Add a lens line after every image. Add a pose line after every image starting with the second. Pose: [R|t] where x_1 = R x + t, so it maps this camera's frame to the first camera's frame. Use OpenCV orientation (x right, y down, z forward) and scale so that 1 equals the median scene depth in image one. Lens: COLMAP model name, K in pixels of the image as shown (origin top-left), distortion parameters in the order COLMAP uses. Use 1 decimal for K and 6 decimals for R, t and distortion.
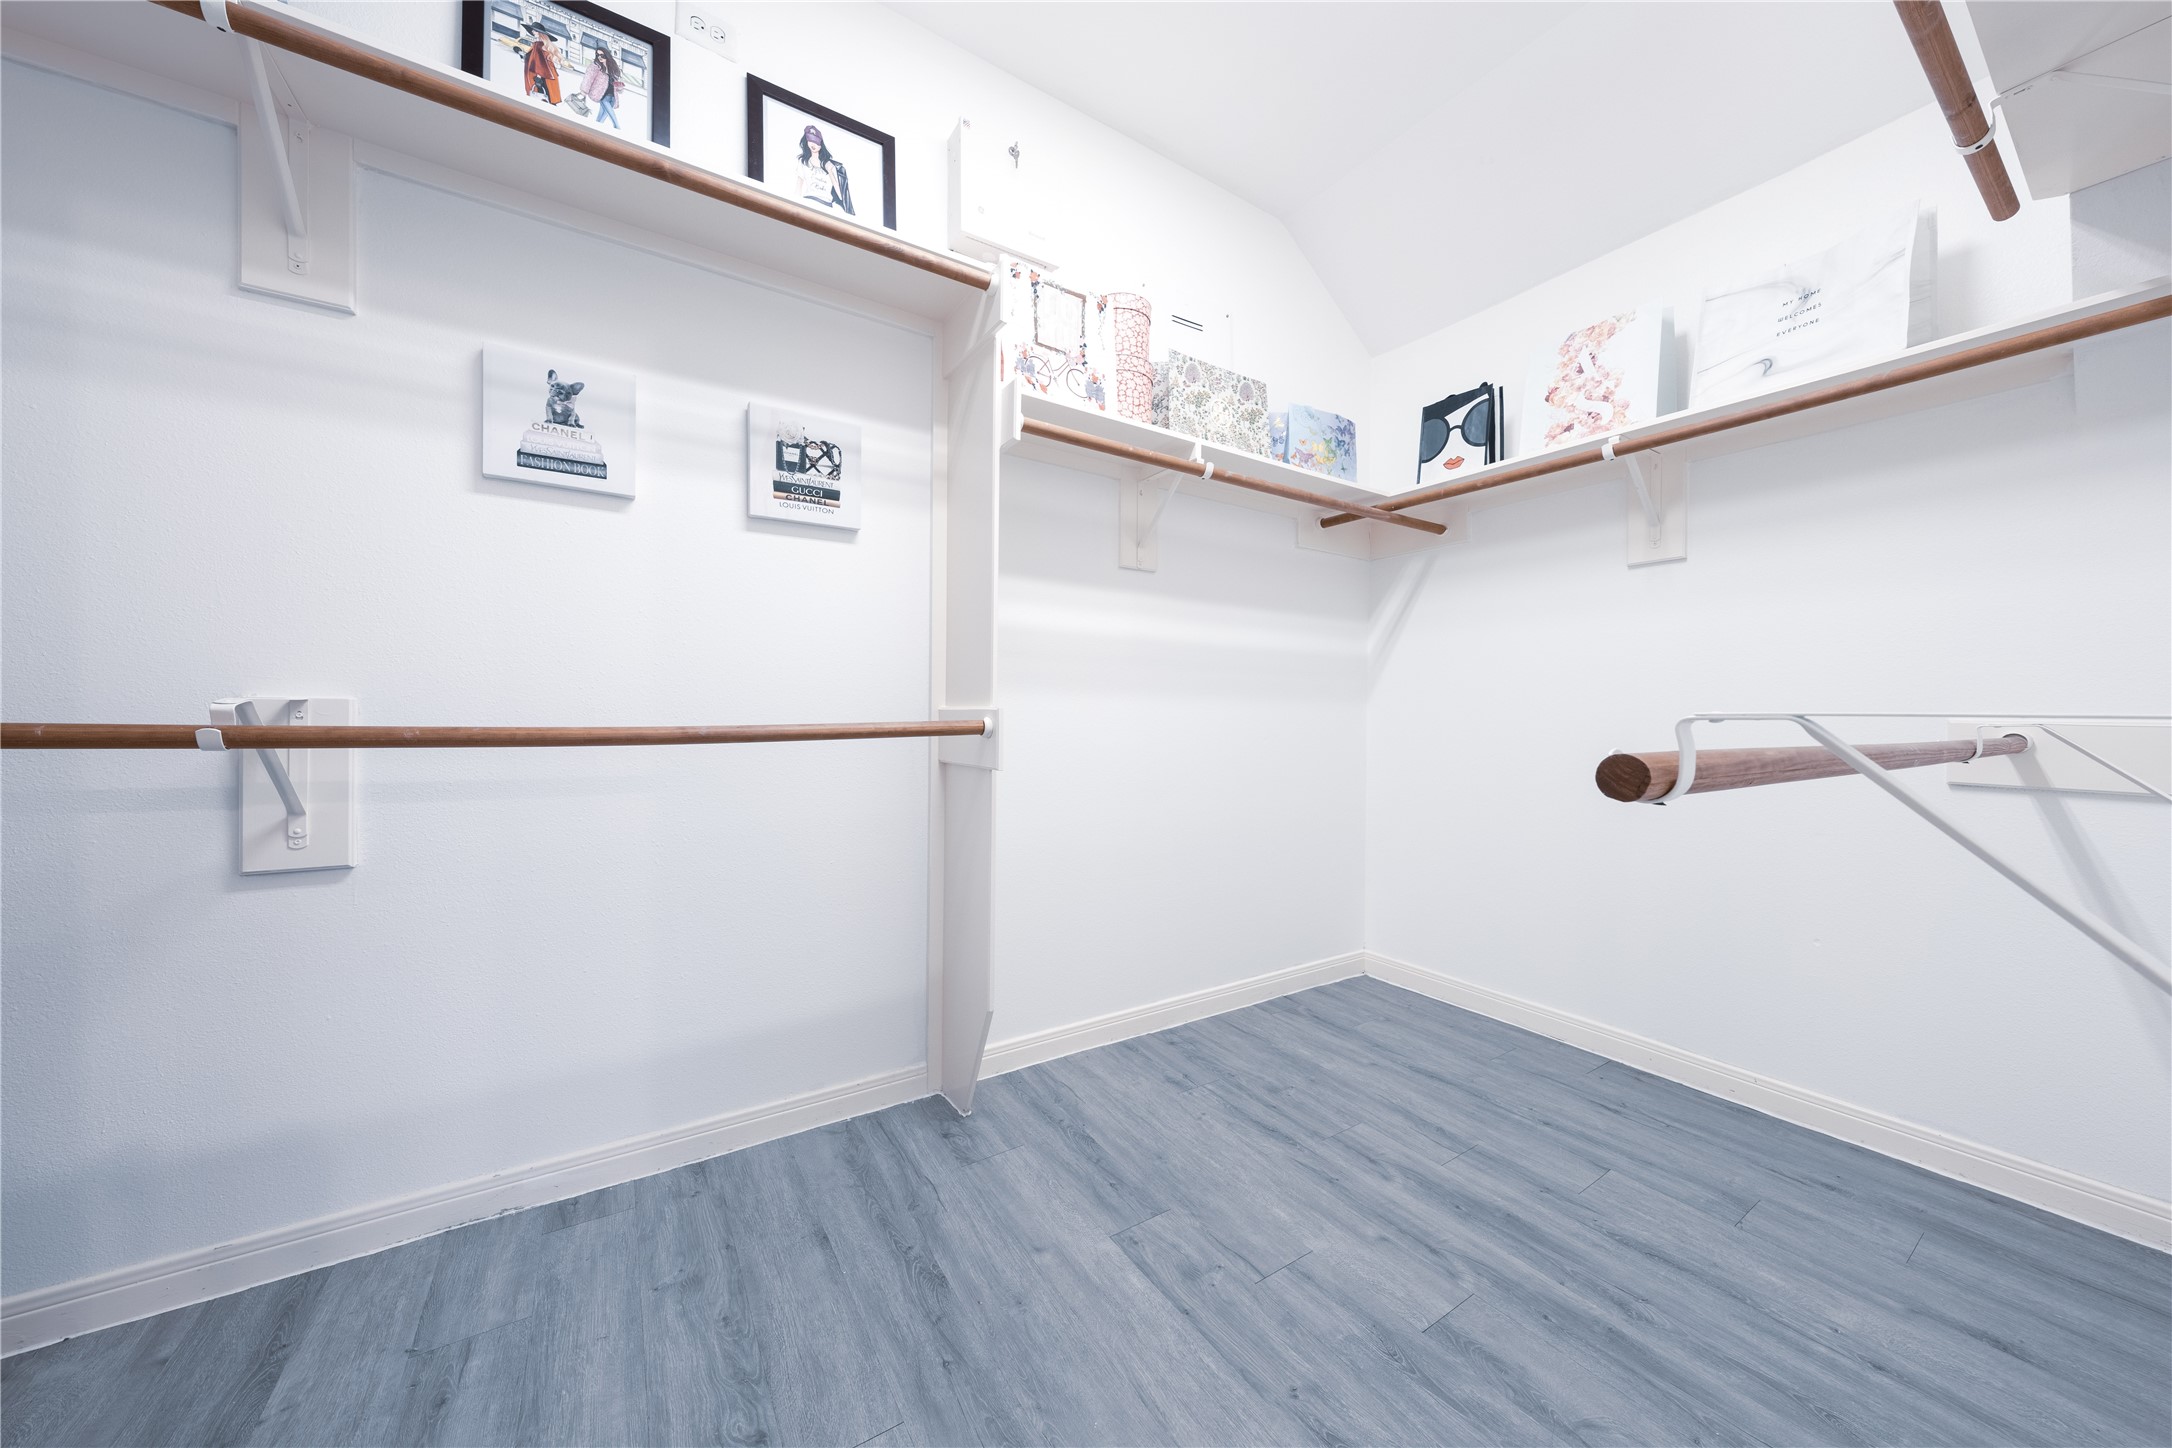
lens RADIAL K [[740.3, 0, 1086.0], [0, 740.3, 724.0], [0, 0, 1]] dist [0.000213, -0.000015]
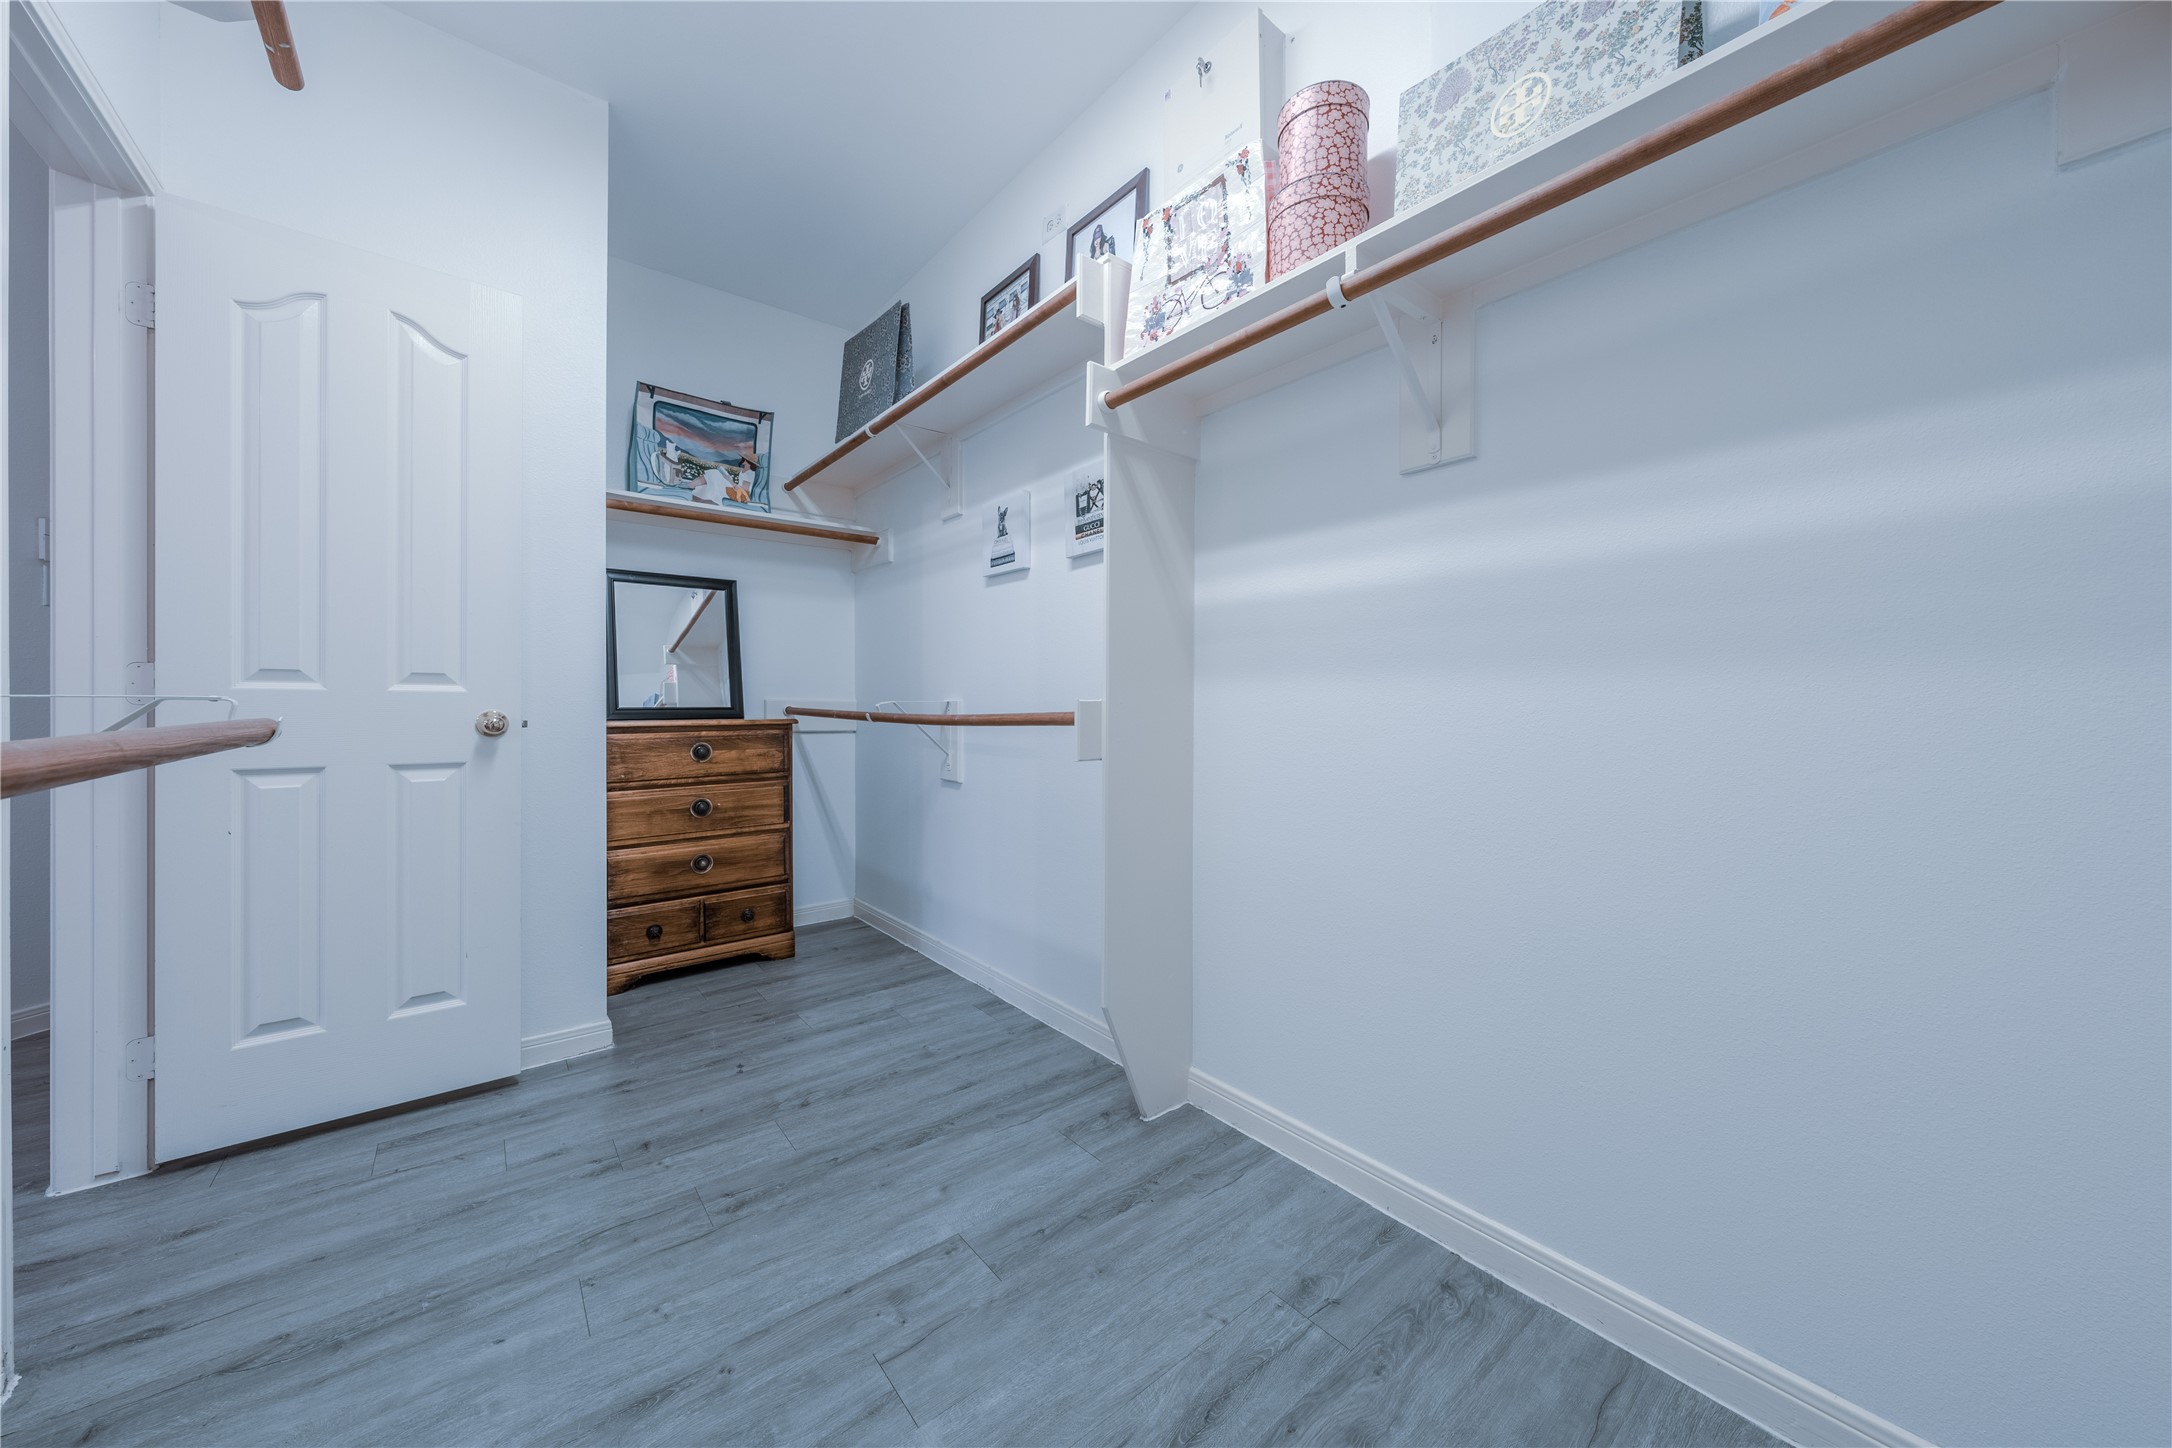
lens RADIAL K [[749.8, 0, 1088.2], [0, 749.8, 710.1], [0, 0, 1]] dist [0.001962, 0.000091]
pose [[0.110552, -0.003085, -0.993865, 0.957000], [-0.014160, 0.999889, -0.004679, -0.003396], [0.993769, 0.014591, 0.110497, 0.959400]]
